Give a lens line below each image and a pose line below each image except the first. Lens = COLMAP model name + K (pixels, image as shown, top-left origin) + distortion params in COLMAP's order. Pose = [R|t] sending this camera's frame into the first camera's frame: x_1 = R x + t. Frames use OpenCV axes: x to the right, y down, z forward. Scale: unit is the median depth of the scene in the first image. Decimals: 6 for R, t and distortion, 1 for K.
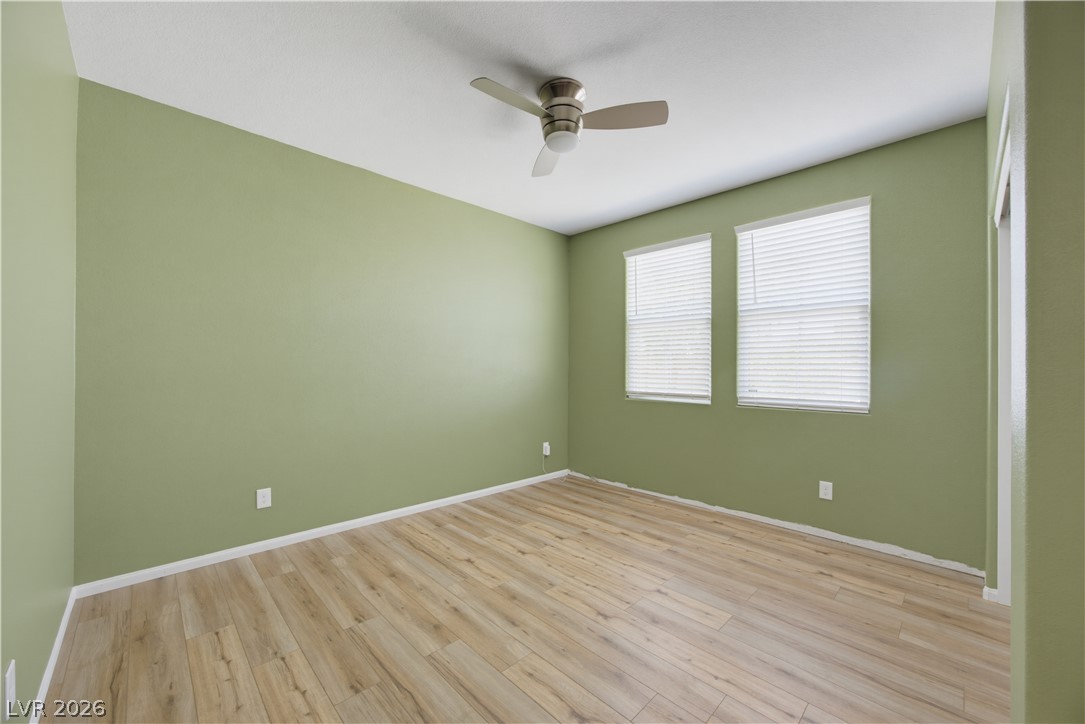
lens RADIAL K [[420.3, 0, 542.5], [0, 420.3, 358.3], [0, 0, 1]] dist [-0.026757, 0.010592]
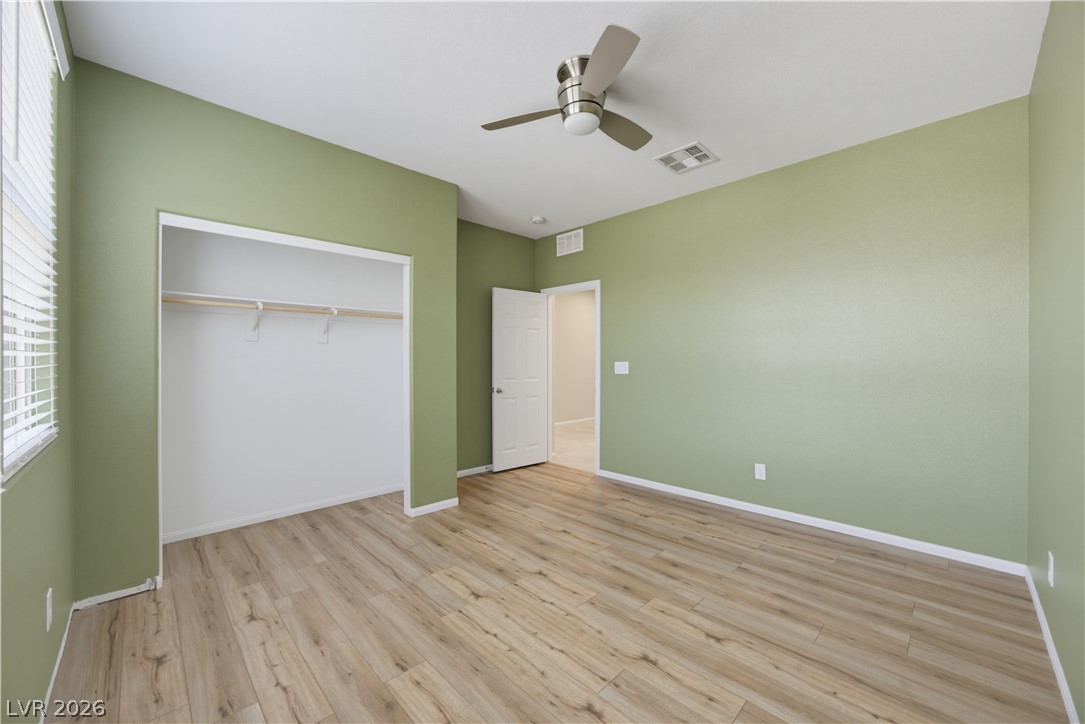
lens RADIAL K [[420.3, 0, 542.5], [0, 420.3, 358.3], [0, 0, 1]] dist [-0.026757, 0.010592]
pose [[-0.999972, -0.005130, -0.005508, 0.135463], [-0.004985, 0.999651, -0.025930, 0.039433], [0.005639, -0.025902, -0.999649, 1.919173]]
